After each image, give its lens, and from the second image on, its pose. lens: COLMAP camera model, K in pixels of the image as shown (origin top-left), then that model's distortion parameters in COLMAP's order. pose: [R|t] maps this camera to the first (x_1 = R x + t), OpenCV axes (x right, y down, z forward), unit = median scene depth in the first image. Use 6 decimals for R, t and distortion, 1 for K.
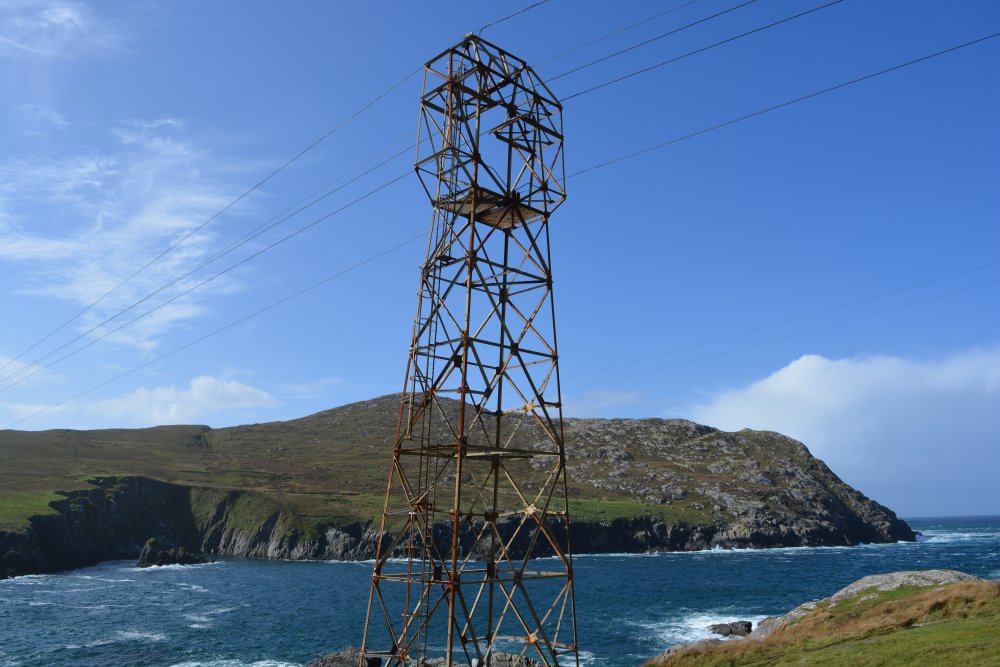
lens RADIAL K [[787.9, 0, 496.4], [0, 787.9, 331.3], [0, 0, 1]] dist [-0.094277, 0.019757]
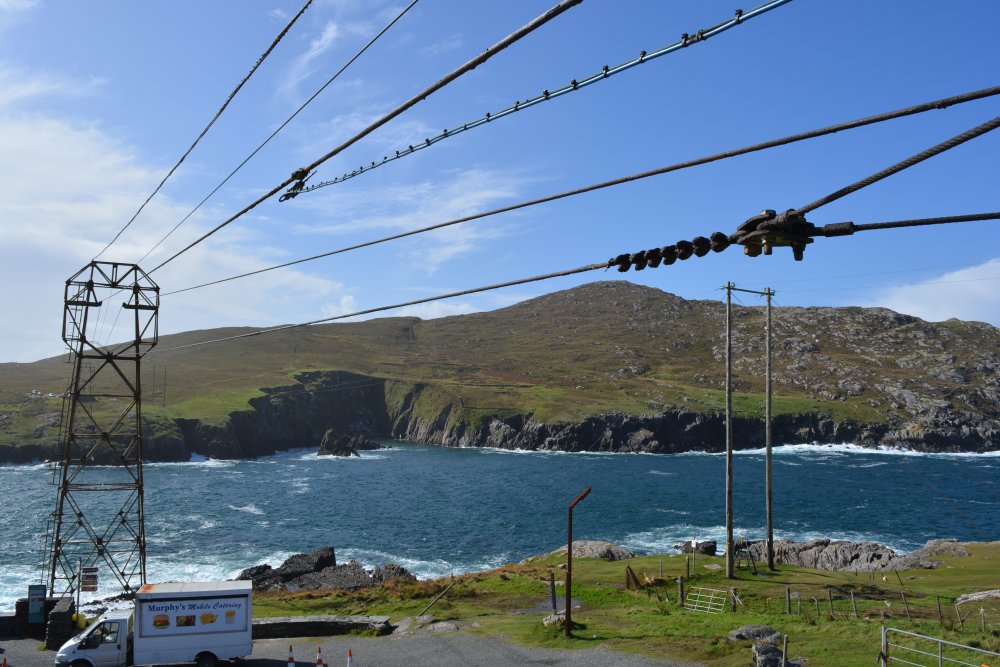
lens RADIAL K [[787.9, 0, 496.4], [0, 787.9, 331.3], [0, 0, 1]] dist [-0.094277, 0.019757]
pose [[0.957863, -0.002469, -0.287214, 0.097316], [0.046517, 0.988095, 0.146641, -0.030773], [0.283432, -0.153822, 0.946575, -0.031895]]
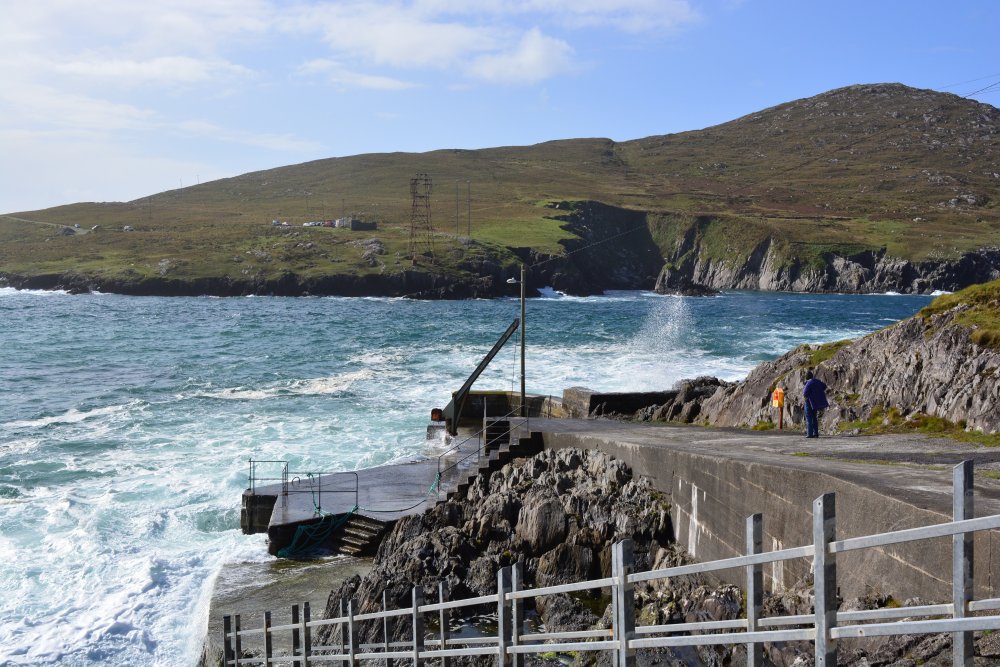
lens RADIAL K [[1124.6, 0, 495.2], [0, 1124.6, 331.9], [0, 0, 1]] dist [-0.060656, 0.008990]
pose [[0.926363, 0.038018, -0.374709, -0.086105], [0.073291, 0.957677, 0.278358, -0.031359], [0.369433, -0.285323, 0.884370, -0.208028]]
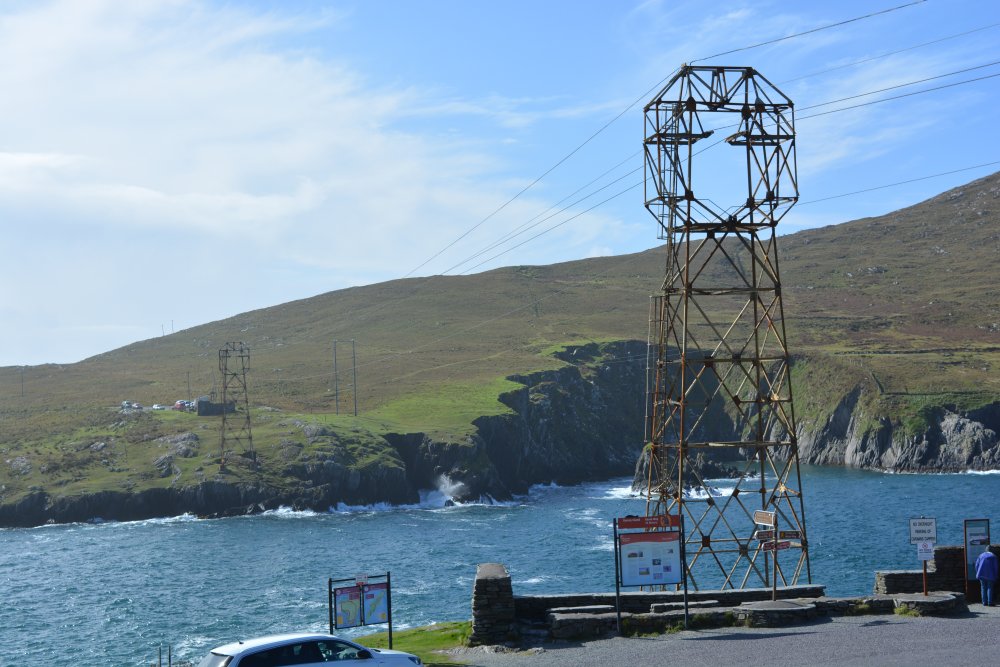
lens RADIAL K [[1493.9, 0, 500.0], [0, 1493.9, 333.5], [0, 0, 1]] dist [-0.013905, 0.040297]
pose [[0.860649, -0.045165, -0.507192, 0.054820], [0.146793, 0.975778, 0.162200, -0.027615], [0.487582, -0.214049, 0.846432, -0.067238]]
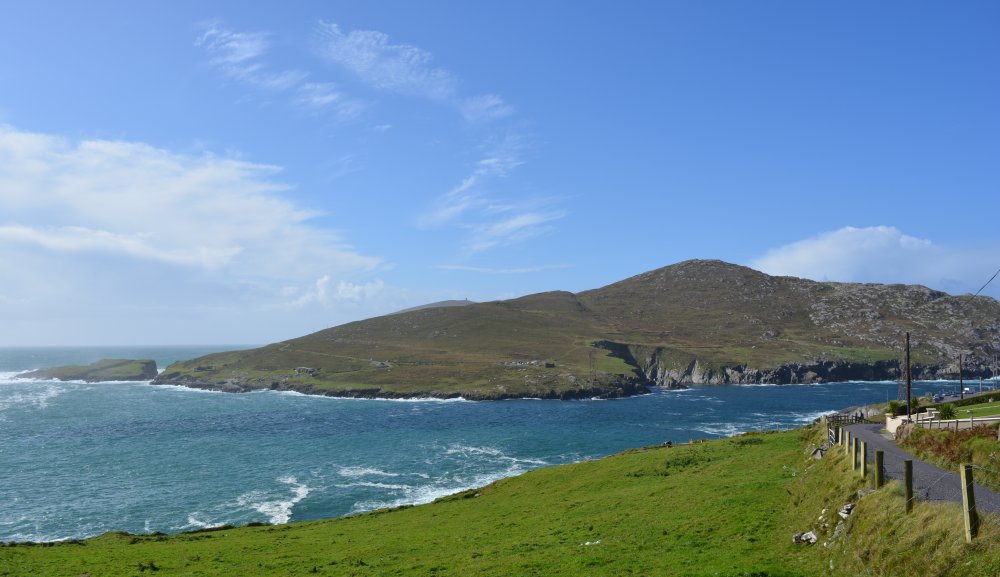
lens RADIAL K [[793.0, 0, 501.1], [0, 793.0, 335.9], [0, 0, 1]] dist [-0.079601, 0.008123]
pose [[0.965993, -0.005749, -0.258506, -0.219075], [0.065967, 0.972149, 0.224889, -0.273896], [0.250014, -0.234294, 0.939468, -0.869304]]
